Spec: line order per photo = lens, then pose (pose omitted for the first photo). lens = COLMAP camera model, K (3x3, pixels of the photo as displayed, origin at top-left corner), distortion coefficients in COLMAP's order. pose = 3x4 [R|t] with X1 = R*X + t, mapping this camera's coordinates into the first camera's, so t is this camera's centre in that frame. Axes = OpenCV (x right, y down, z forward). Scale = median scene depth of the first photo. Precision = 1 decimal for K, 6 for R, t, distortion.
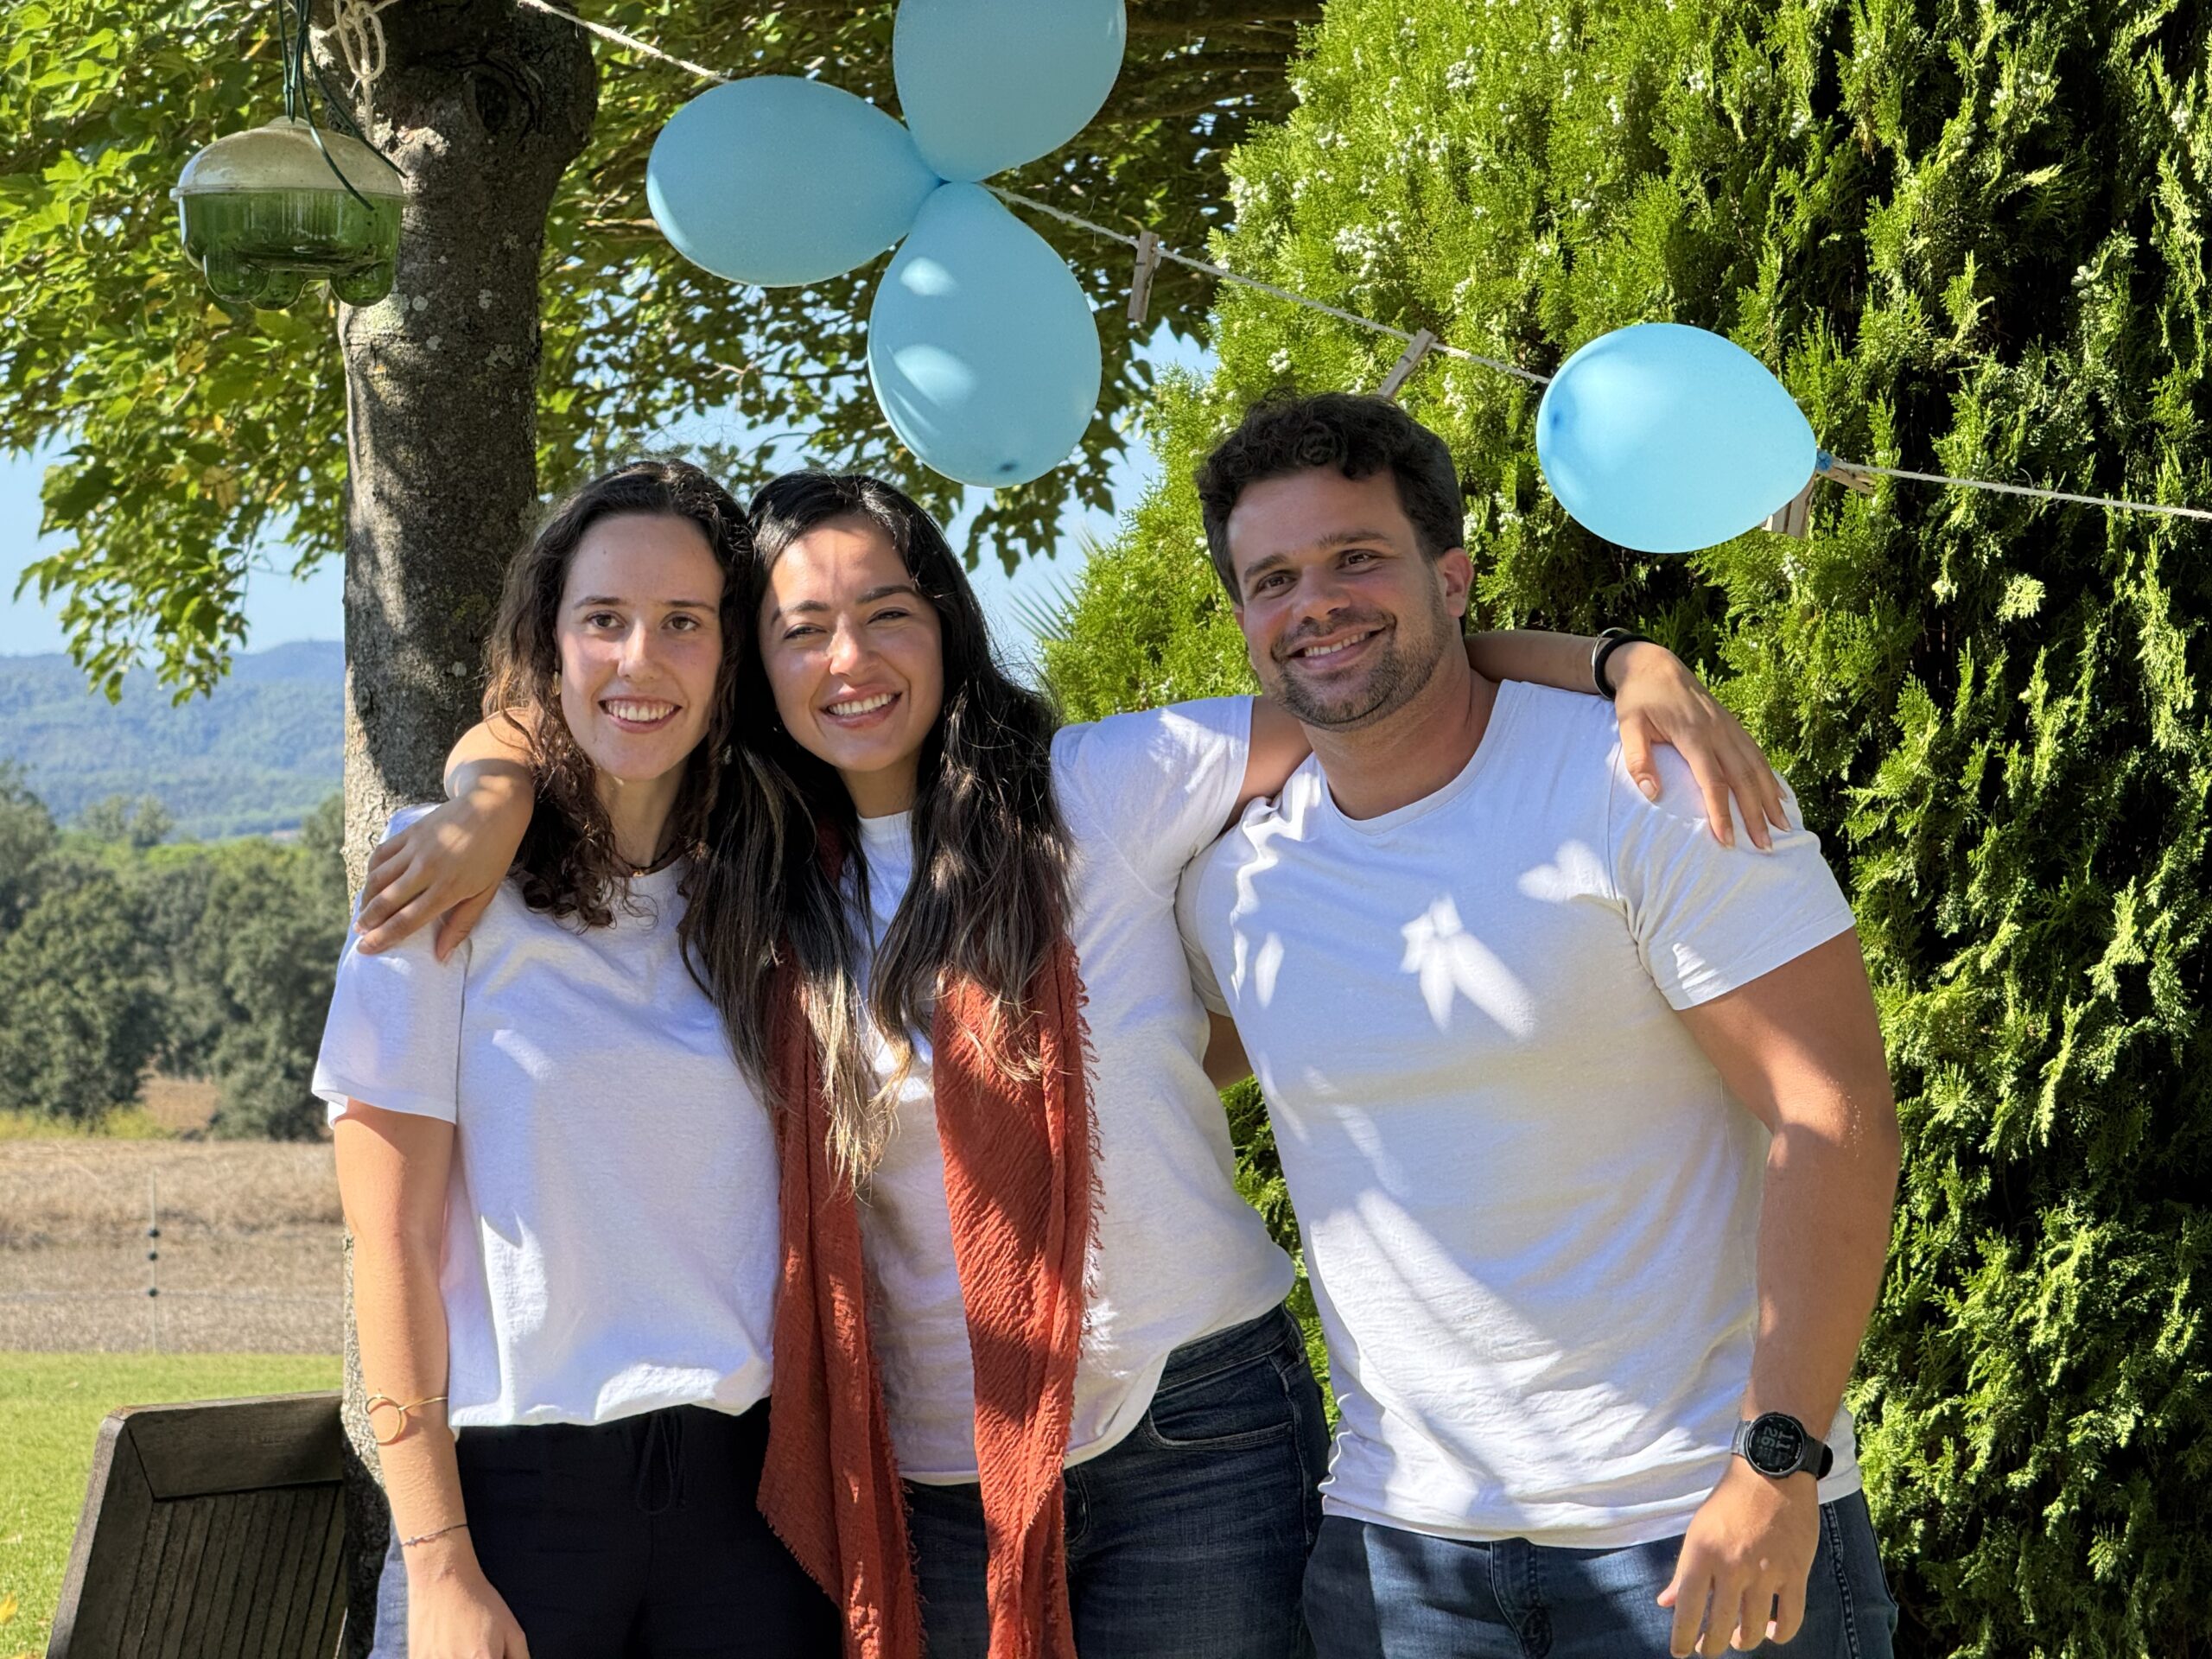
lens RADIAL K [[7613.0, 0, 1108.0], [0, 7613.0, 610.6], [0, 0, 1]] dist [0.045407, 0.881764]
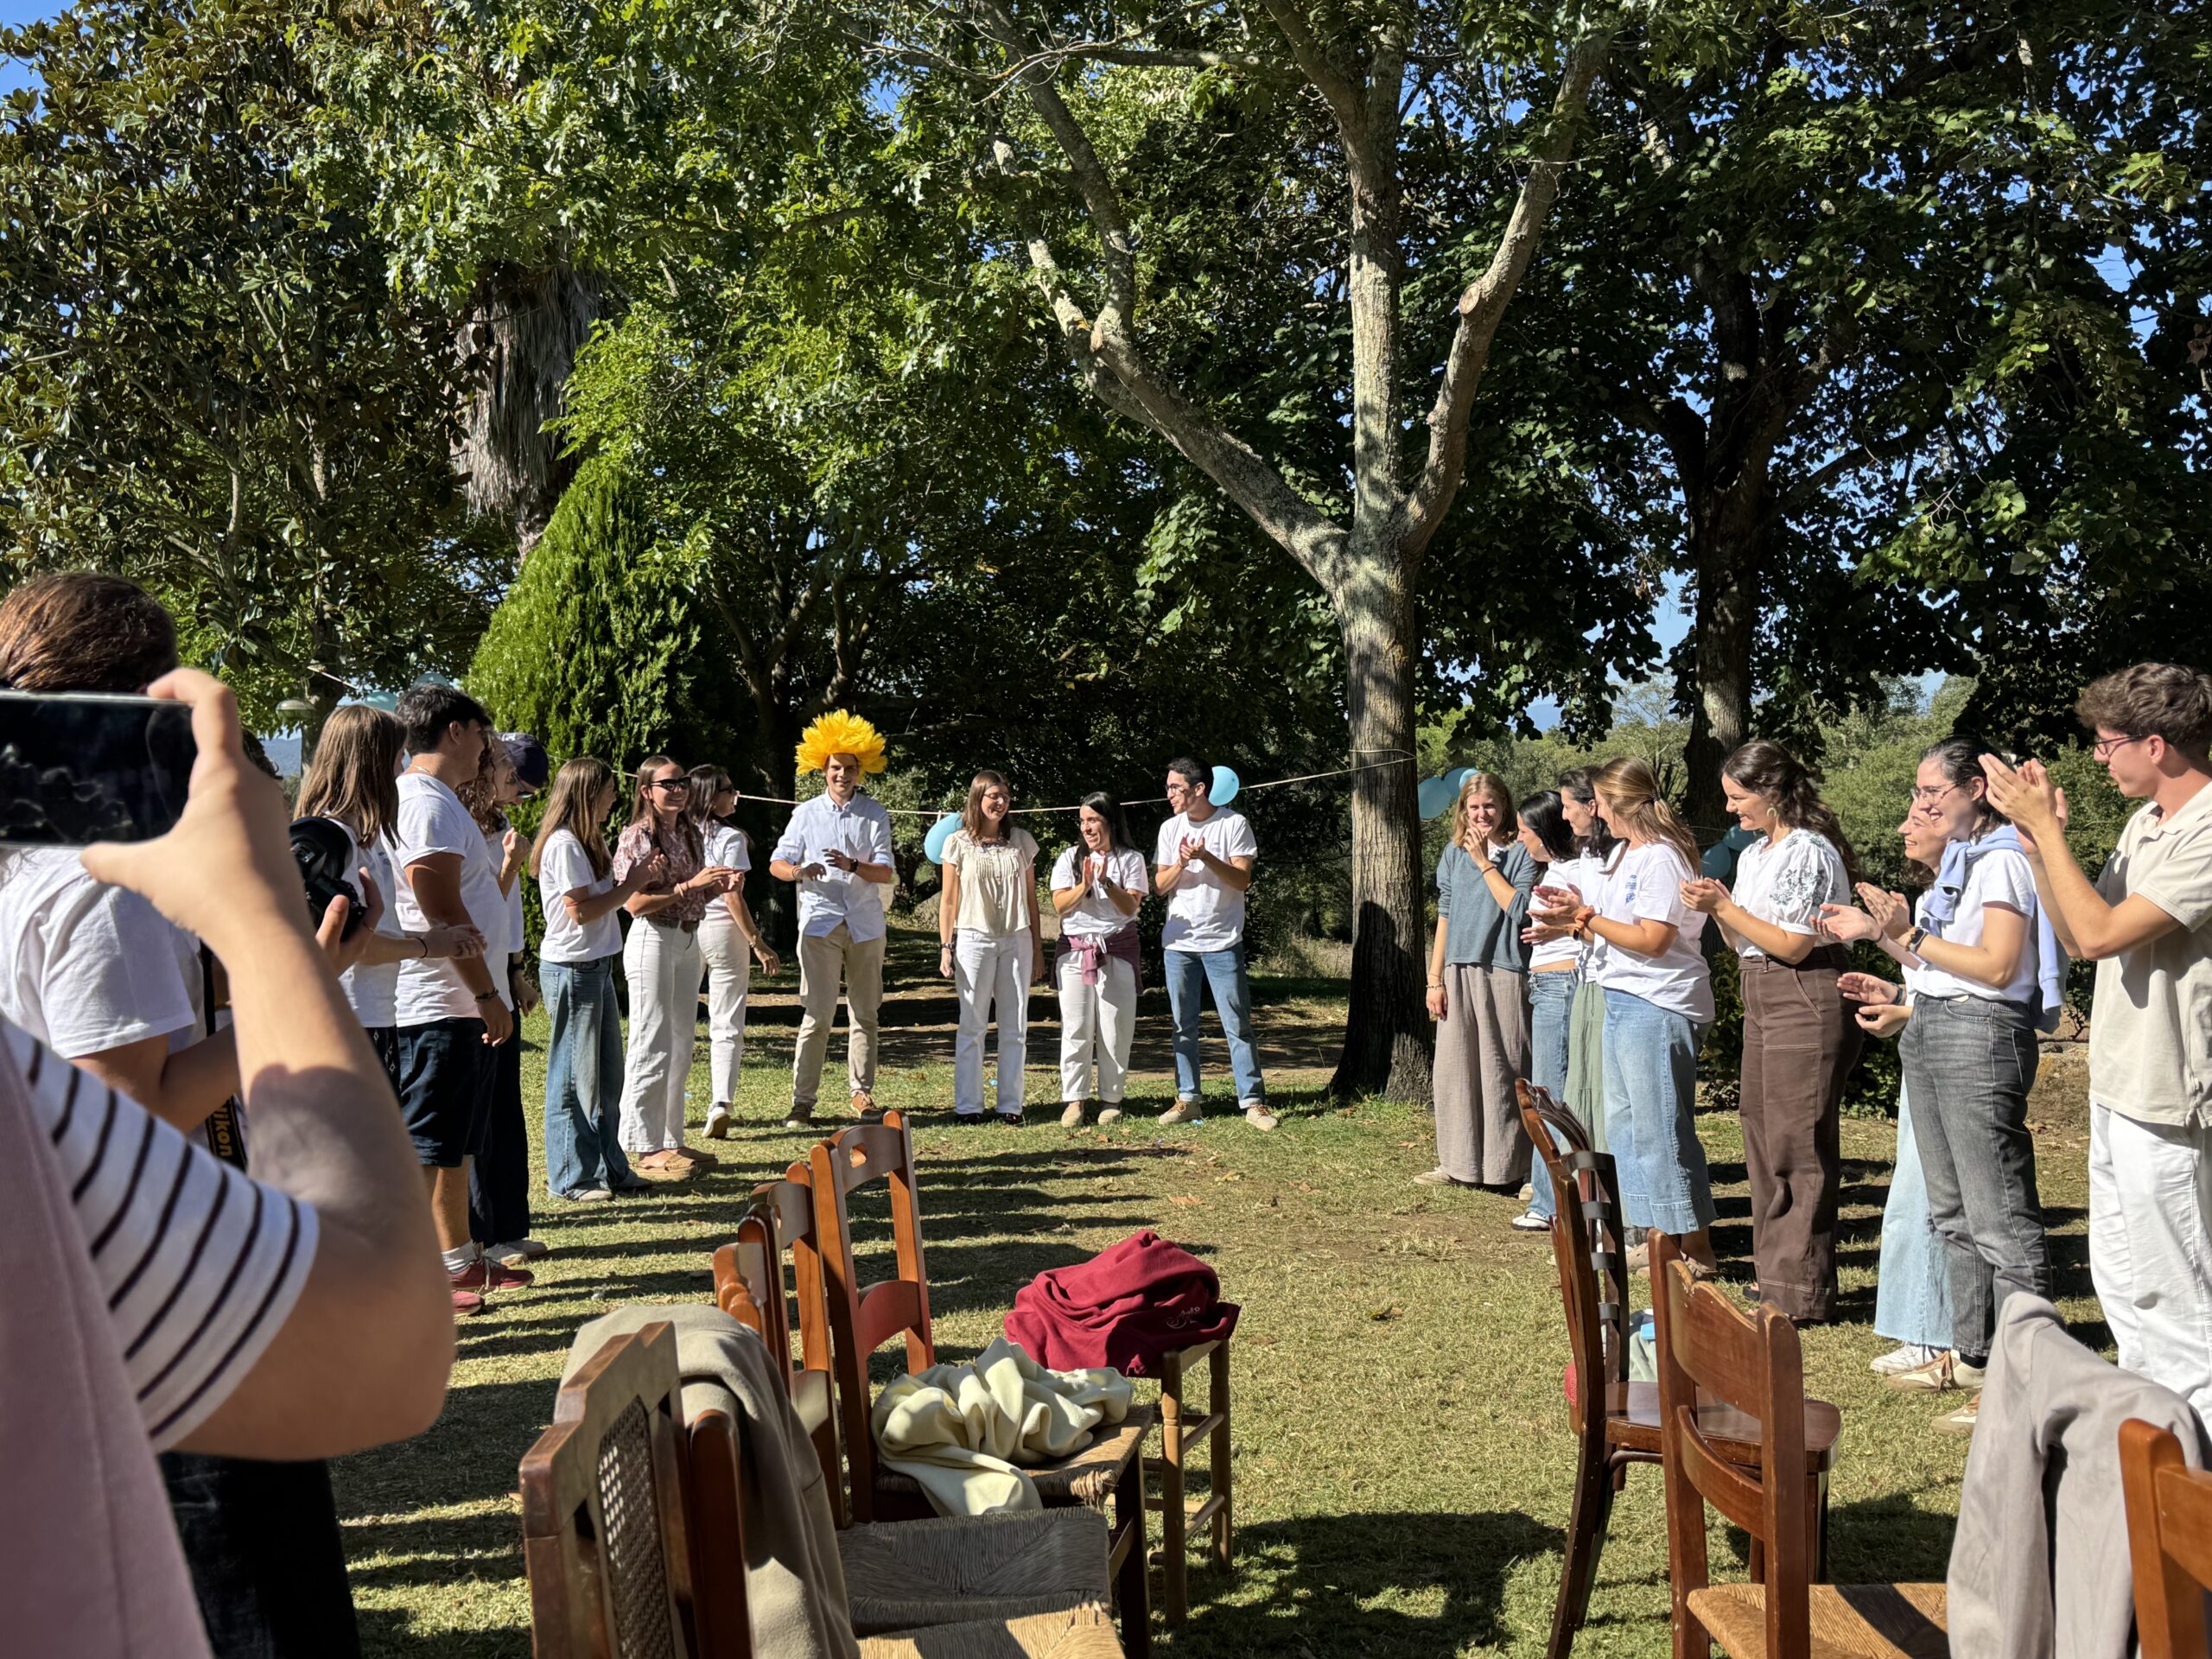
lens RADIAL K [[2150.3, 0, 1211.5], [0, 2150.3, 871.6], [0, 0, 1]] dist [0.019967, -0.068428]
pose [[0.937164, -0.000495, 0.348889, -0.017584], [-0.019330, 0.998389, 0.053339, -0.017410], [-0.348354, -0.056731, 0.935645, -0.746647]]
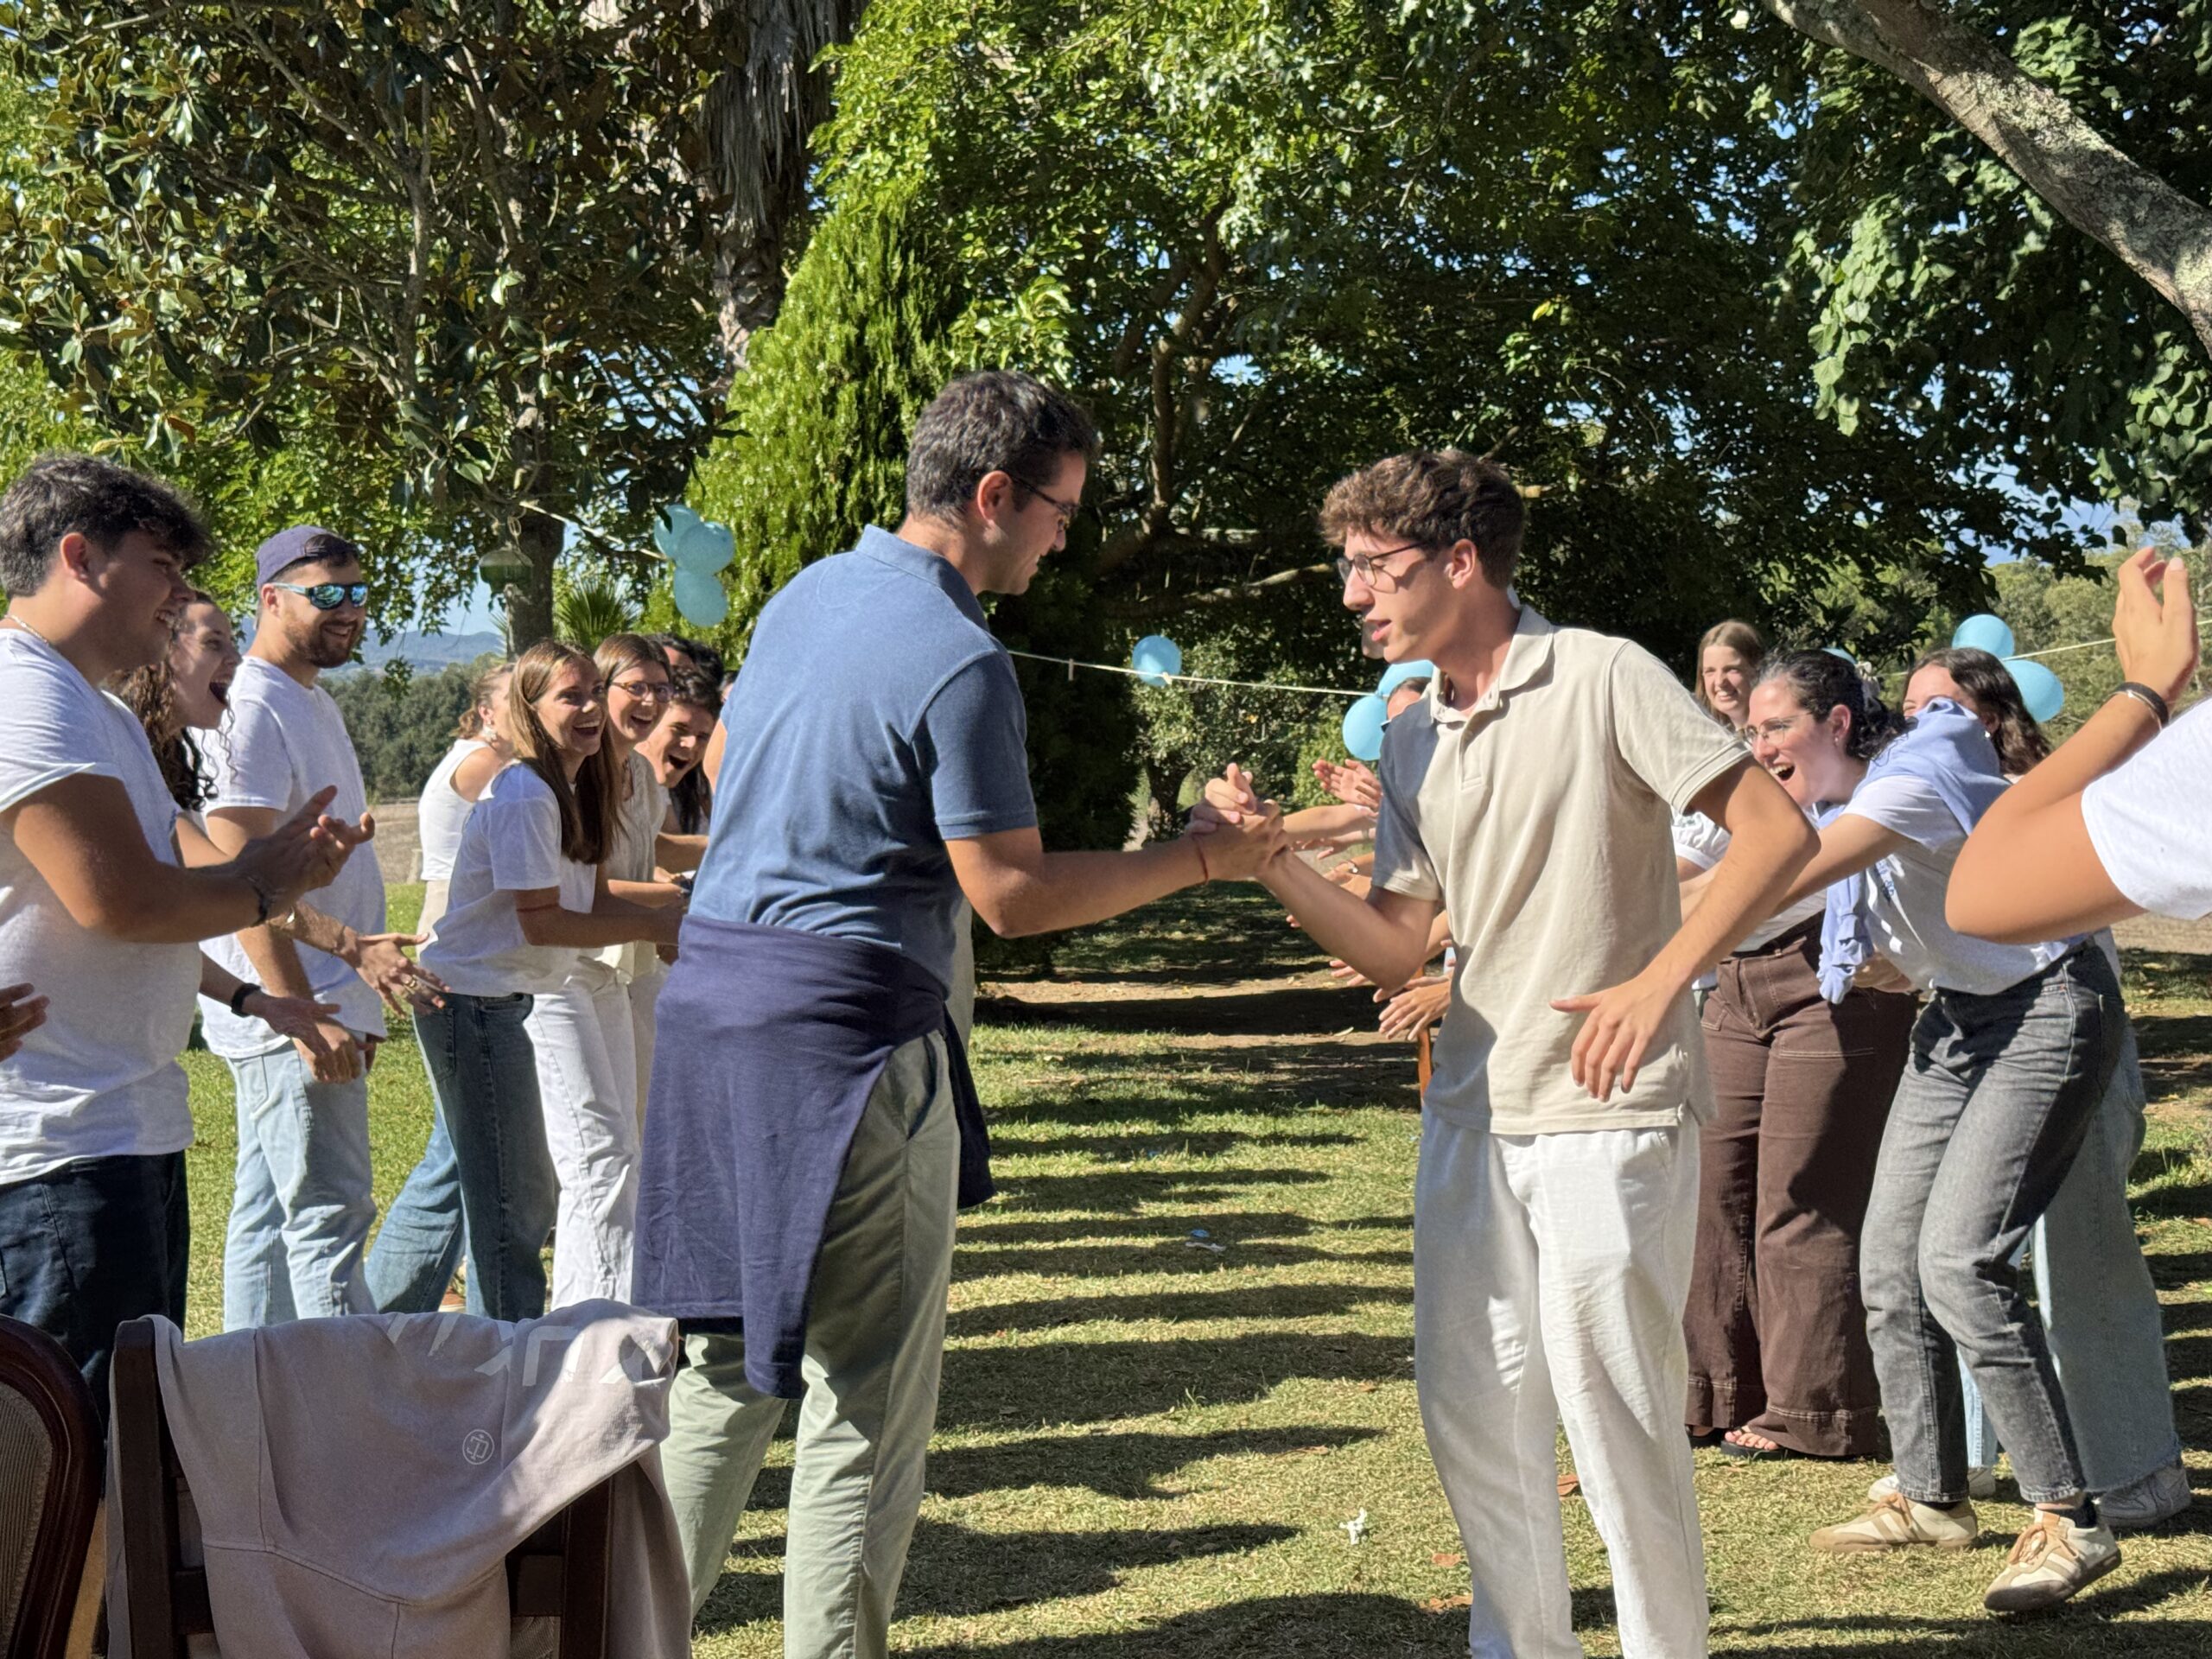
lens RADIAL K [[3093.4, 0, 1161.1], [0, 3093.4, 819.1], [0, 0, 1]] dist [0.125884, -0.266631]
pose [[0.969637, -0.021762, 0.243580, -0.135516], [0.006061, 0.997865, 0.065027, -0.013703], [-0.244475, -0.061576, 0.967698, -0.573935]]
